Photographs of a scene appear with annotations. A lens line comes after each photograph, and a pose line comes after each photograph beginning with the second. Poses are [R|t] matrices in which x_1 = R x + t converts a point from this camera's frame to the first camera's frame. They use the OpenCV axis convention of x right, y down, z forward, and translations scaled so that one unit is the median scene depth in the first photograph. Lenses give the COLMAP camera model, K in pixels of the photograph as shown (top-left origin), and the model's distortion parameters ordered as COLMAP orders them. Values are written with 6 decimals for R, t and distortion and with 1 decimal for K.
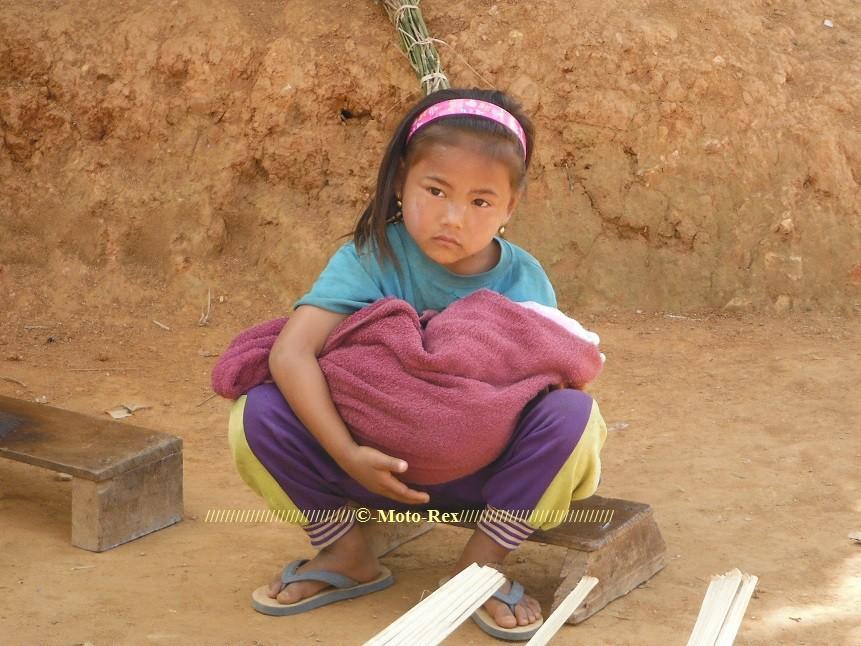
lens RADIAL K [[3547.5, 0, 431.2], [0, 3547.5, 323.4], [0, 0, 1]] dist [0.317922, 0.000000]
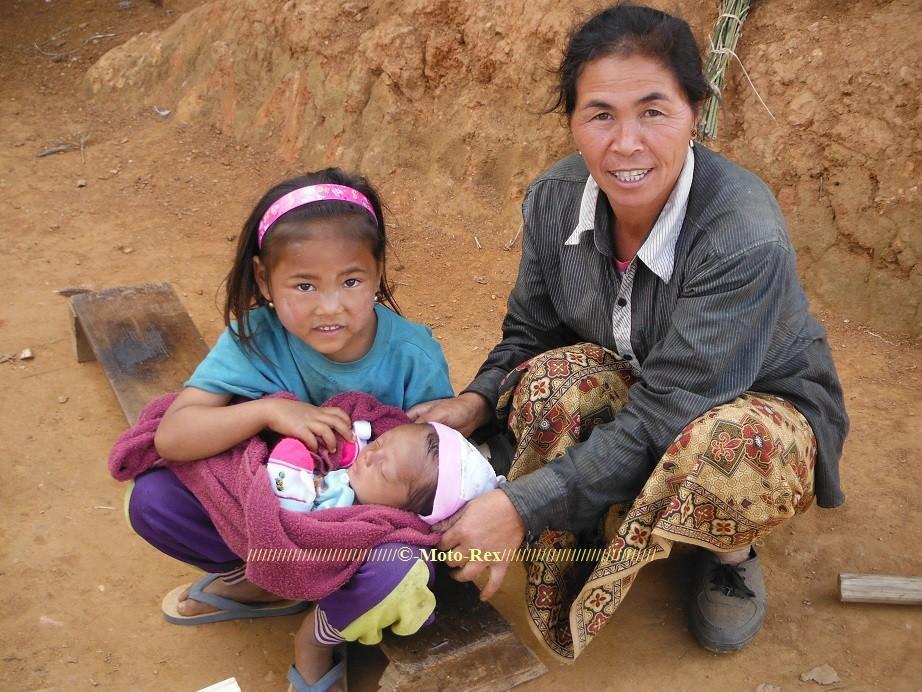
lens RADIAL K [[1533.8, 0, 459.1], [0, 1533.8, 343.6], [0, 0, 1]] dist [0.047617, 0.000000]
pose [[0.875263, 0.241639, -0.418958, 0.154985], [-0.146937, 0.958156, 0.245656, -0.097188], [0.460787, -0.153453, 0.874144, 0.500510]]
